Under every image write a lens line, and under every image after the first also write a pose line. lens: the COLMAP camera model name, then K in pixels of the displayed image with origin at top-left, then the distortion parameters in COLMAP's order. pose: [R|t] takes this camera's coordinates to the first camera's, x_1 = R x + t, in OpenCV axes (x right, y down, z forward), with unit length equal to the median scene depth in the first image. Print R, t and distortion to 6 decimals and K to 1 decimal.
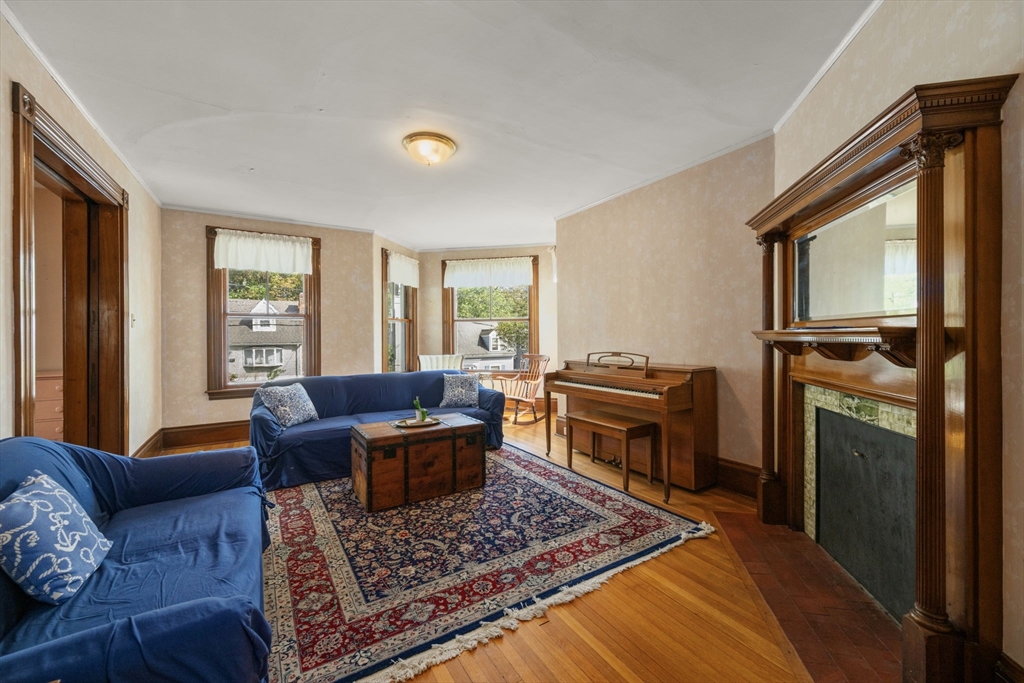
lens RADIAL K [[394.7, 0, 512.0], [0, 394.7, 341.5], [0, 0, 1]] dist [-0.001453, -0.000049]
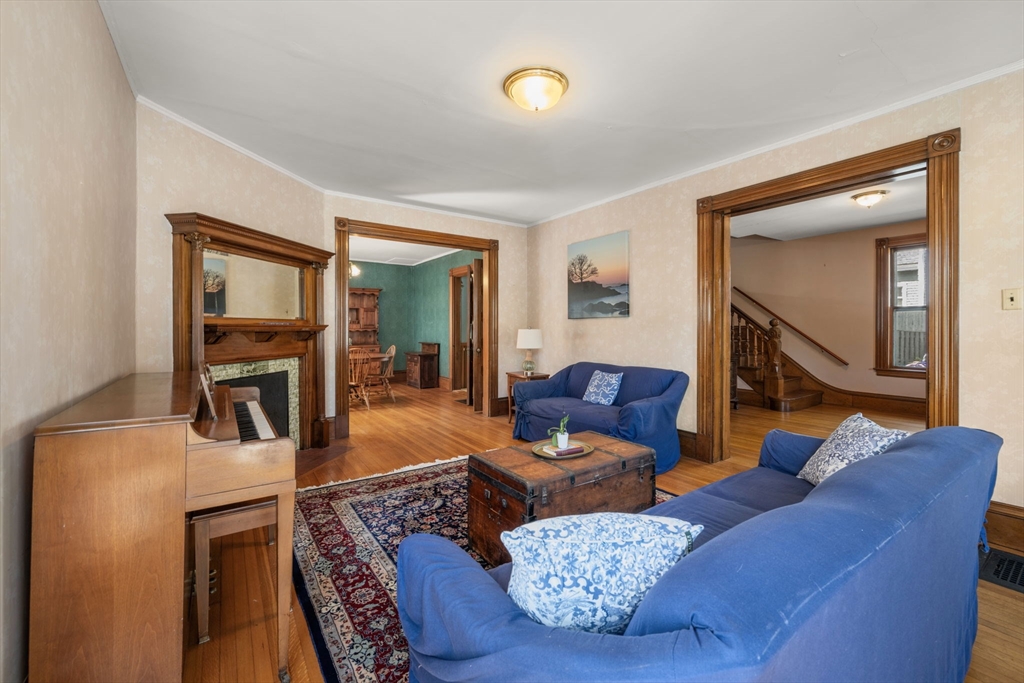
lens RADIAL K [[425.1, 0, 512.1], [0, 425.1, 328.8], [0, 0, 1]] dist [-0.000825, -0.000065]
pose [[-0.998726, 0.005024, -0.050218, -0.126612], [0.004199, 0.999855, 0.016516, -0.025613], [0.050294, 0.016284, -0.998602, 2.025308]]
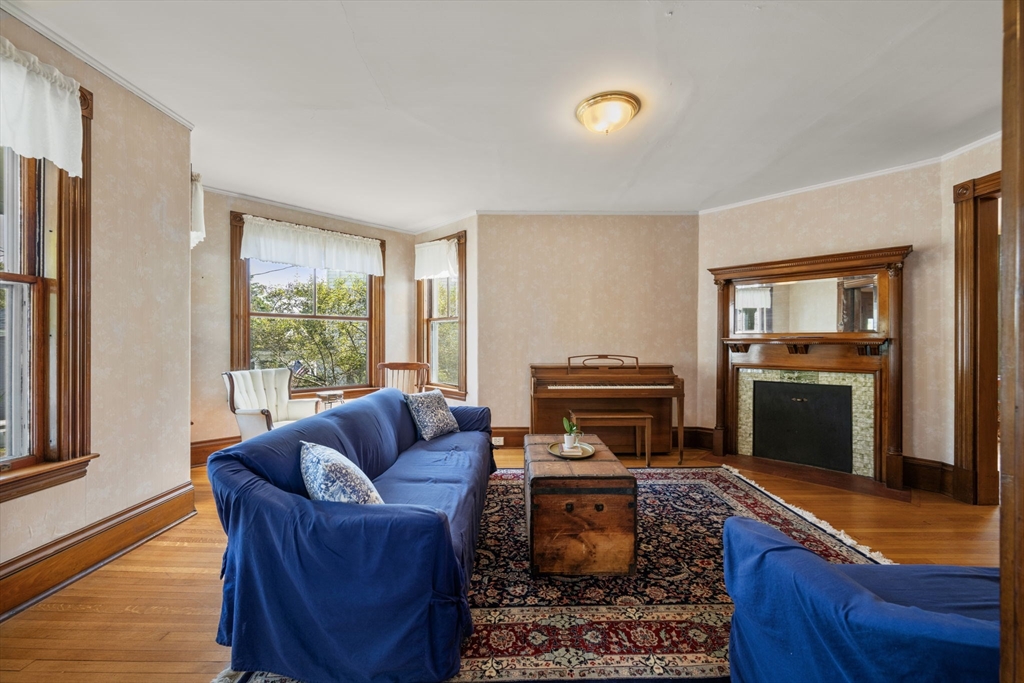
lens RADIAL K [[398.8, 0, 516.9], [0, 398.8, 343.9], [0, 0, 1]] dist [-0.000376, -0.000171]
pose [[0.533083, -0.000197, 0.846063, -1.110131], [0.006891, 0.999968, -0.004109, -0.002151], [-0.846035, 0.008021, 0.533067, 0.772378]]
